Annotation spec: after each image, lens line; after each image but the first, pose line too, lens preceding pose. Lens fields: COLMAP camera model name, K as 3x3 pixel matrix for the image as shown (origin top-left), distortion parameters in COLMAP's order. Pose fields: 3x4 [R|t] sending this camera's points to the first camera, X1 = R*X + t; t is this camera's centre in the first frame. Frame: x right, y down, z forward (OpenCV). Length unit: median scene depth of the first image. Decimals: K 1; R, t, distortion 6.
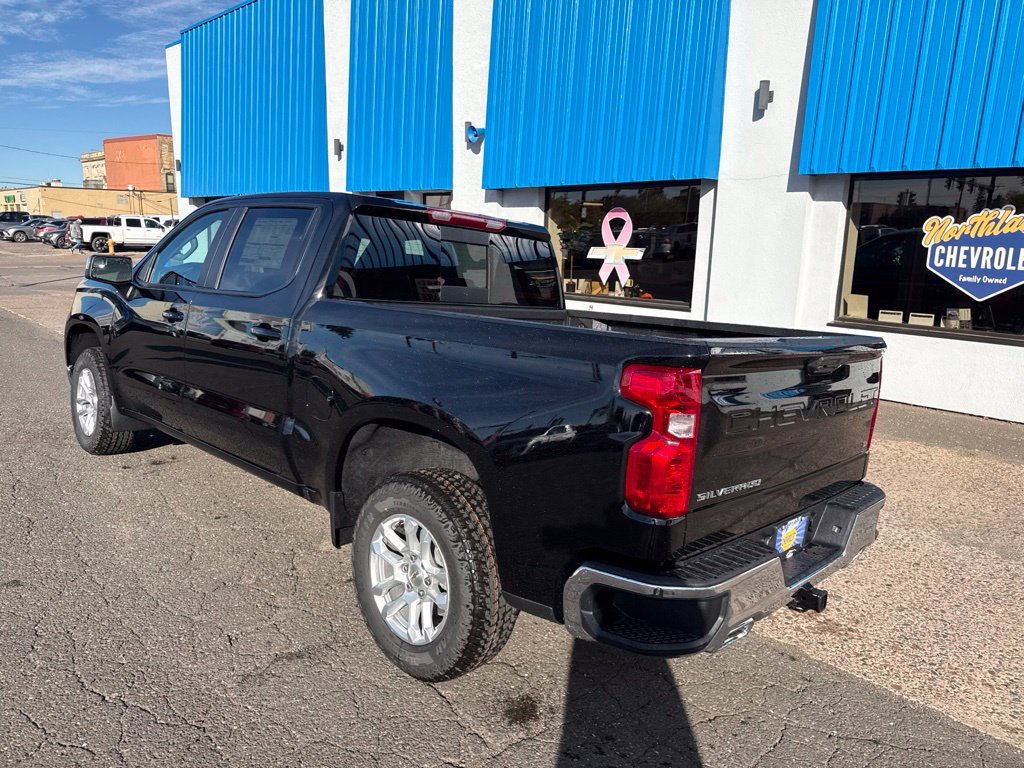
lens RADIAL K [[725.1, 0, 515.4], [0, 725.1, 376.0], [0, 0, 1]] dist [0.029759, -0.032872]
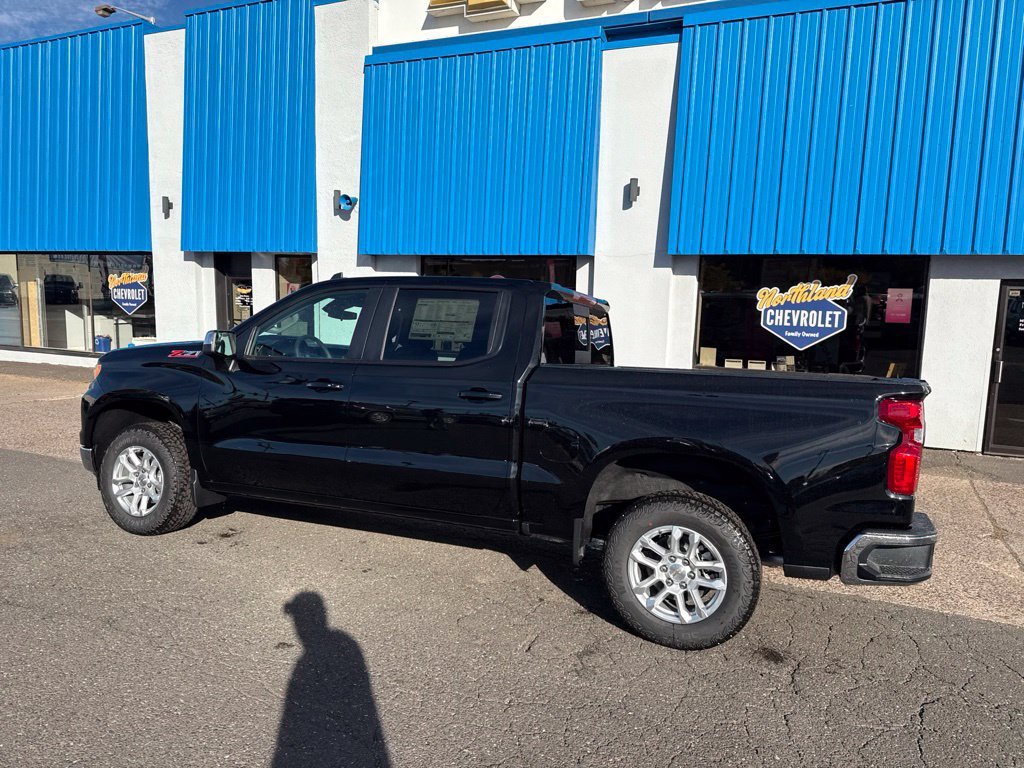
lens RADIAL K [[725.1, 0, 513.5], [0, 725.1, 381.9], [0, 0, 1]] dist [0.029759, -0.032872]
pose [[0.931265, -0.042578, 0.361846, -0.343690], [0.066261, 0.996378, -0.053291, -0.007495], [-0.358267, 0.073604, 0.930713, -0.057850]]
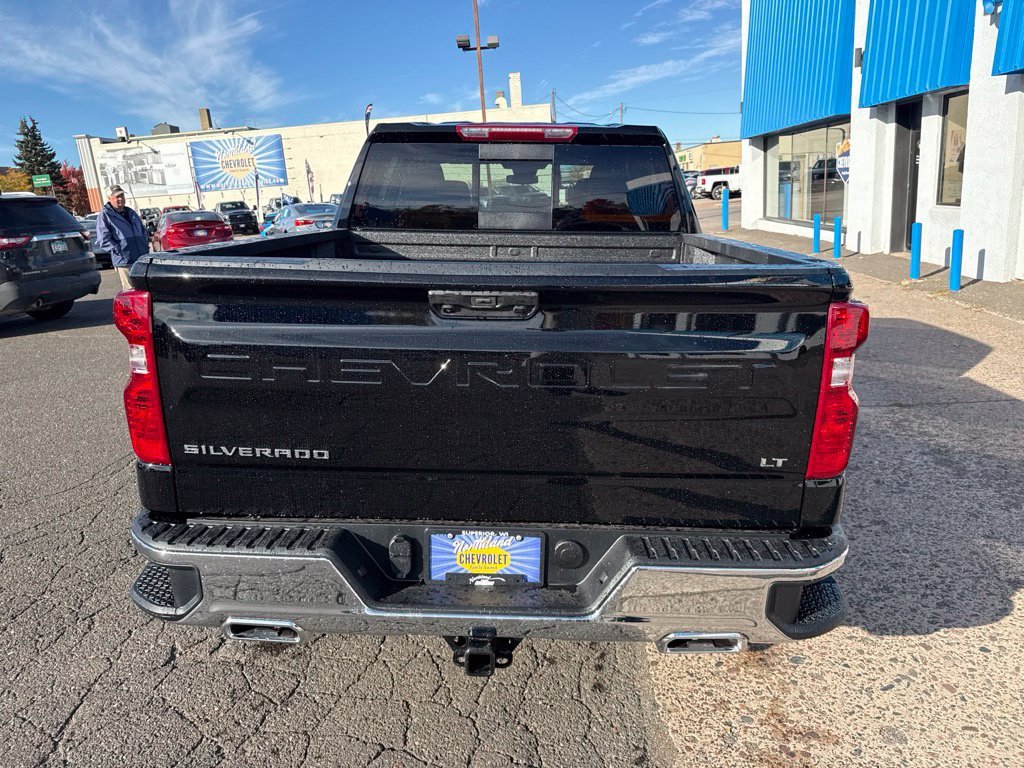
lens RADIAL K [[725.1, 0, 525.4], [0, 725.1, 376.2], [0, 0, 1]] dist [0.029759, -0.032872]
pose [[0.668168, 0.113512, -0.735301, 0.335692], [-0.056356, 0.993175, 0.102110, -0.006884], [0.741873, -0.026788, 0.670005, 0.219864]]
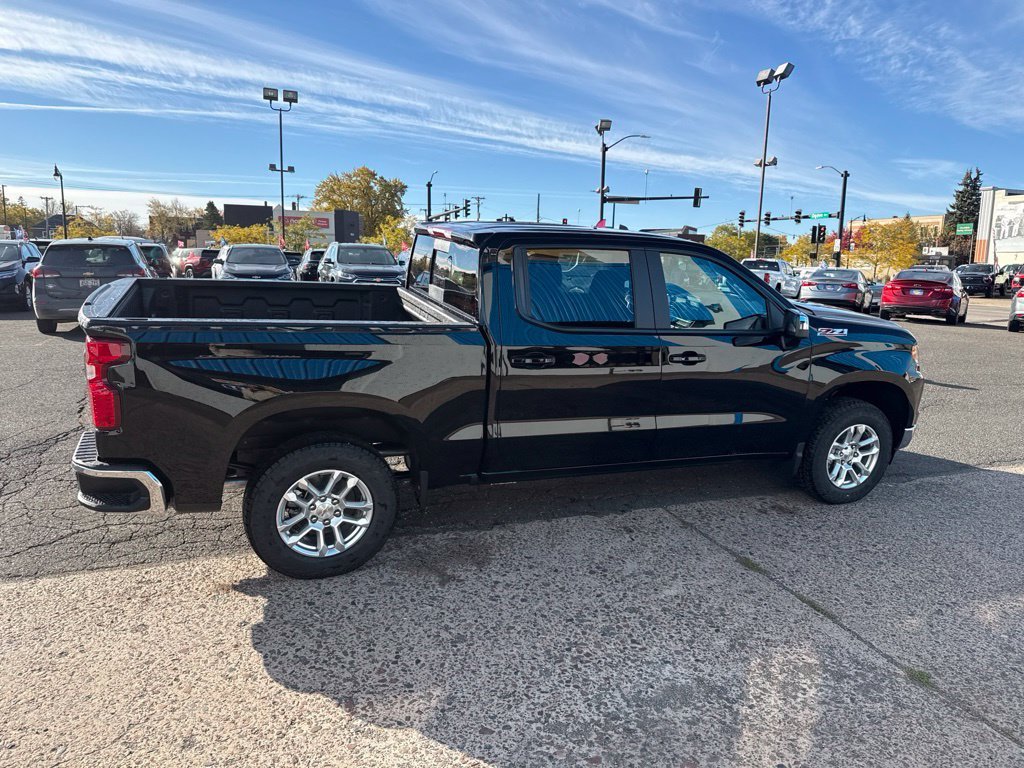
lens RADIAL K [[725.1, 0, 516.1], [0, 725.1, 382.2], [0, 0, 1]] dist [0.029759, -0.032872]
pose [[-0.408522, 0.117810, -0.905114, 0.543881], [-0.209600, 0.953027, 0.218649, -0.145995], [0.888357, 0.279035, -0.364639, 0.882269]]
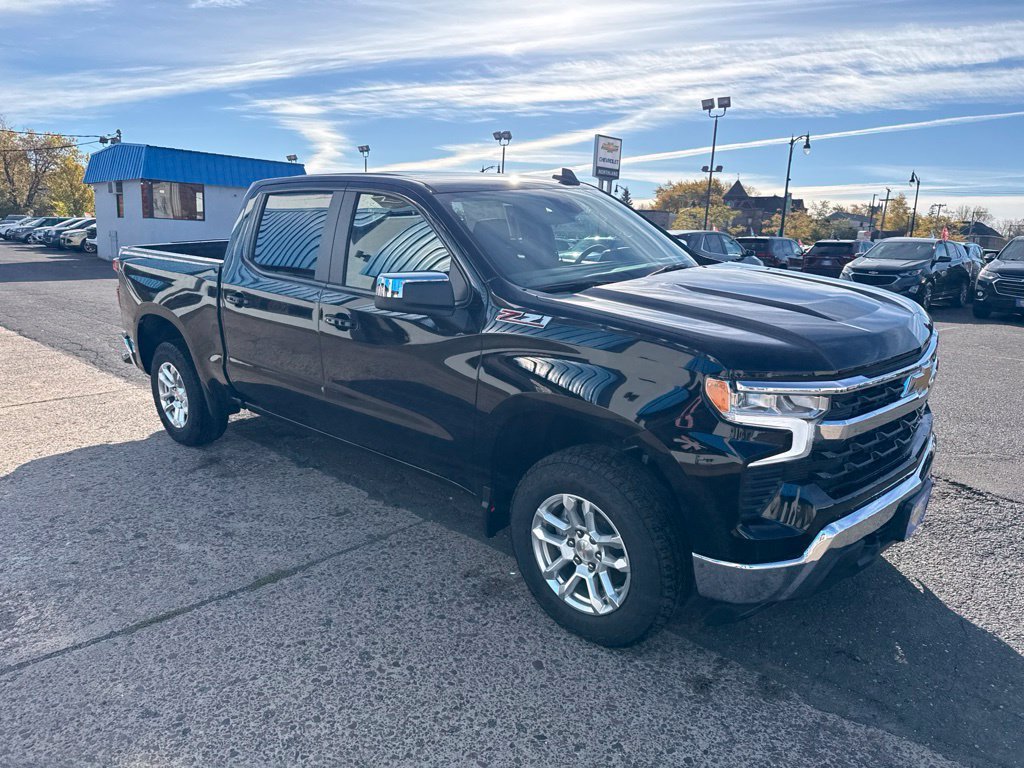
lens RADIAL K [[725.1, 0, 511.6], [0, 725.1, 377.2], [0, 0, 1]] dist [0.029759, -0.032872]
pose [[-0.997982, -0.058245, -0.025288, -0.204047], [-0.063474, 0.925957, 0.372257, -0.222636], [0.001734, 0.373111, -0.927785, 1.274592]]
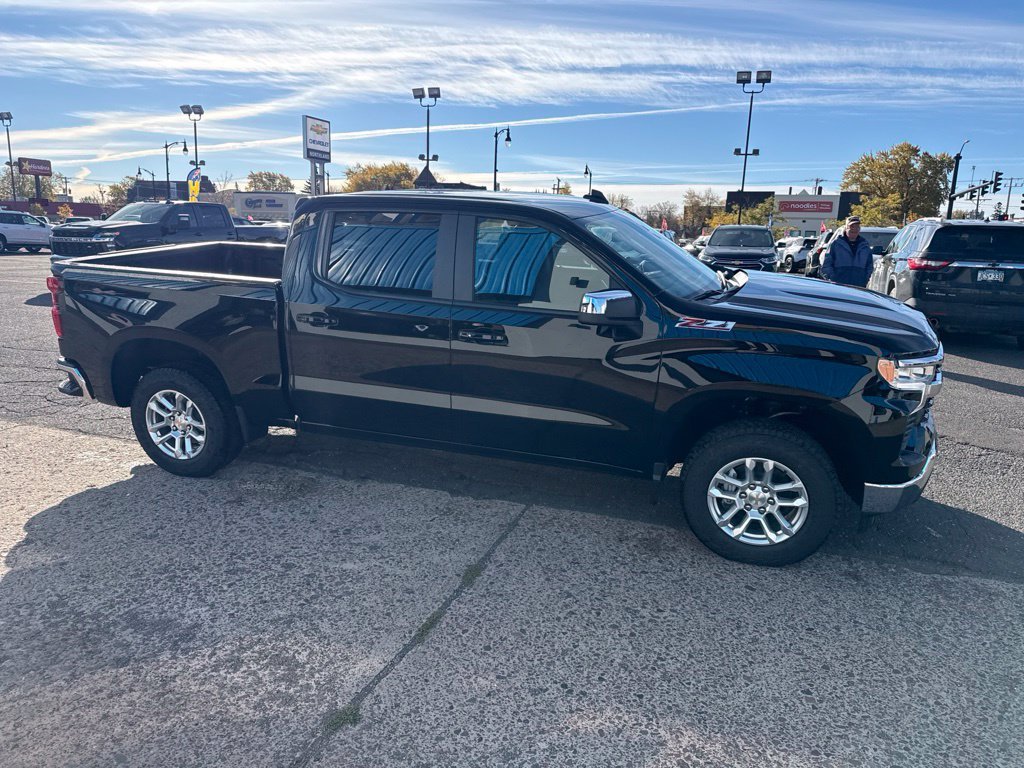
lens RADIAL K [[725.1, 0, 512.9], [0, 725.1, 384.3], [0, 0, 1]] dist [0.029759, -0.032872]
pose [[-0.903705, 0.036922, -0.426560, 0.127753], [-0.132676, 0.923085, 0.360987, -0.231203], [0.407080, 0.382820, -0.829298, 1.272891]]
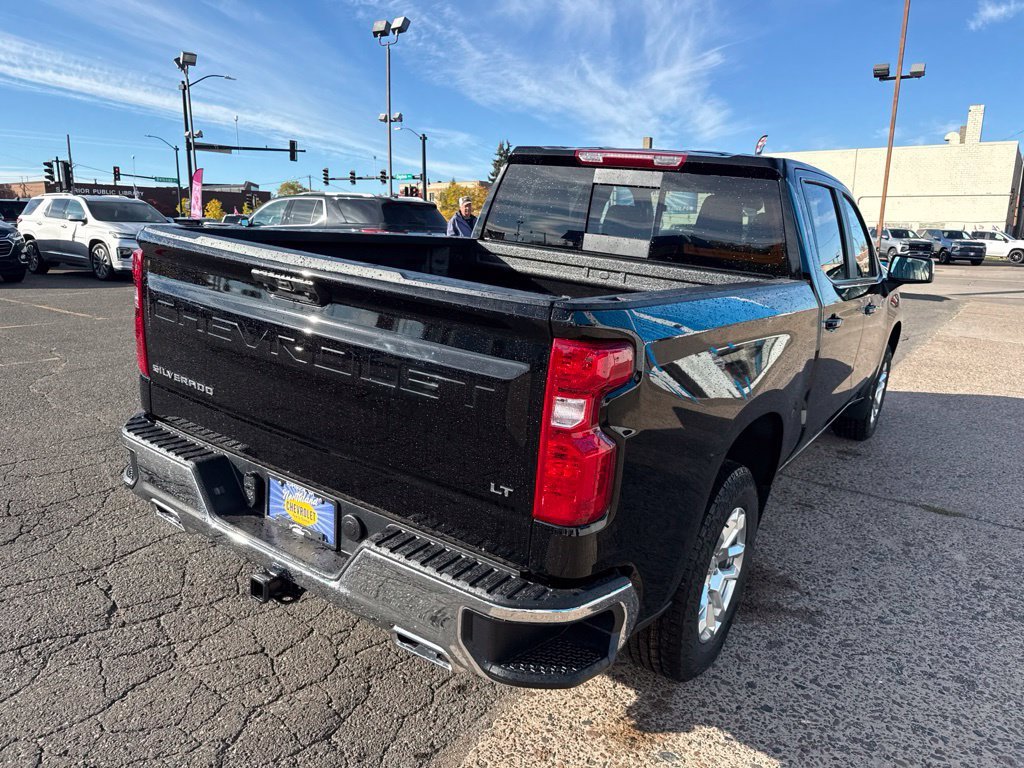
lens RADIAL K [[725.1, 0, 520.4], [0, 725.1, 388.9], [0, 0, 1]] dist [0.029759, -0.032872]
pose [[0.177617, 0.189137, -0.965753, 0.439302], [-0.207467, 0.966498, 0.151126, -0.027671], [0.961982, 0.173520, 0.210906, 0.395481]]
